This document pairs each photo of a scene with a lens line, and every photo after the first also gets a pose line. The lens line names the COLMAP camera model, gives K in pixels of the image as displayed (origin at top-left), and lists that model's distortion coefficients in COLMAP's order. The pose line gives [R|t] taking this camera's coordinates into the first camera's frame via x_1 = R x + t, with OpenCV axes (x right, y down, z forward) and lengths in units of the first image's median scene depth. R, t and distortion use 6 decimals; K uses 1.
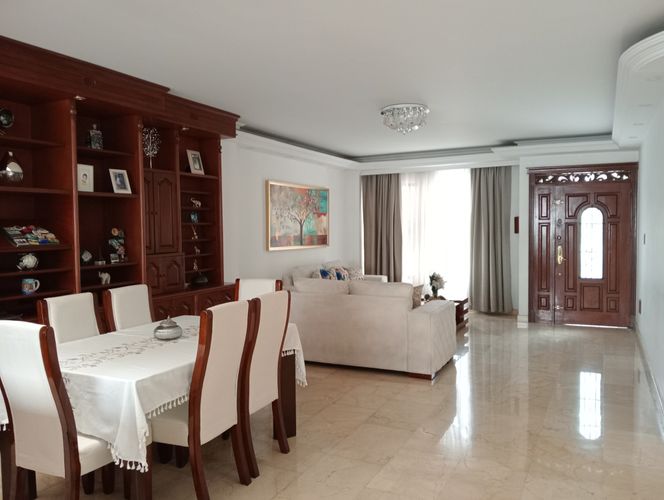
lens RADIAL K [[535.3, 0, 335.2], [0, 535.3, 249.0], [0, 0, 1]] dist [0.098446, -0.208913]
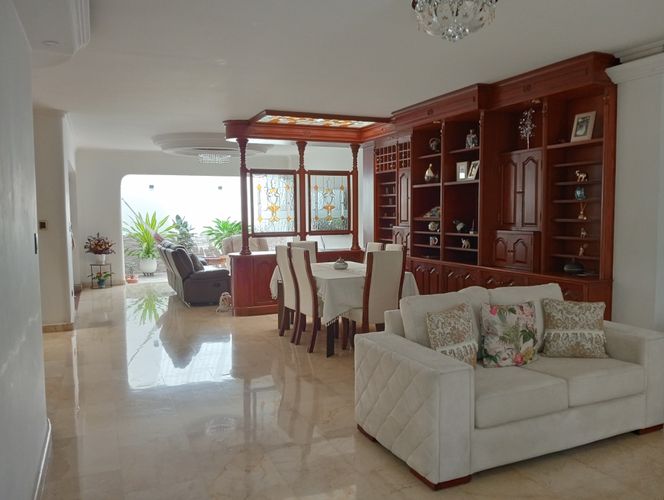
lens RADIAL K [[535.3, 0, 335.2], [0, 535.3, 249.0], [0, 0, 1]] dist [0.098446, -0.208913]
pose [[-0.641744, 0.073594, -0.763379, 0.779776], [-0.013909, 0.994105, 0.107530, -0.070971], [0.766793, 0.079624, -0.636937, 1.534898]]
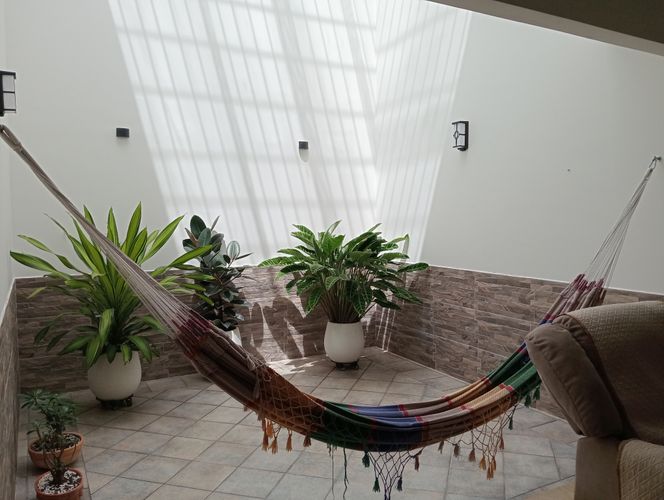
lens RADIAL K [[533.3, 0, 332.0], [0, 533.3, 250.0], [0, 0, 1]] dist [0.107132, -0.194492]
pose [[-0.574953, 0.068546, -0.815310, -0.298810], [-0.017831, 0.995198, 0.096244, 0.039890], [0.817992, 0.069873, -0.570970, -0.329761]]
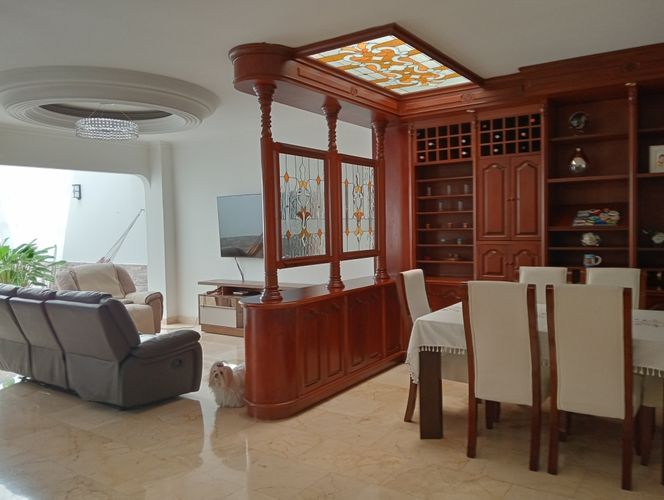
lens RADIAL K [[535.3, 0, 335.2], [0, 535.3, 249.0], [0, 0, 1]] dist [0.098446, -0.208913]
pose [[-0.144712, 0.057669, -0.987792, 0.555976], [-0.018765, 0.997961, 0.061012, -0.014769], [0.989296, 0.027365, -0.143334, 0.514797]]
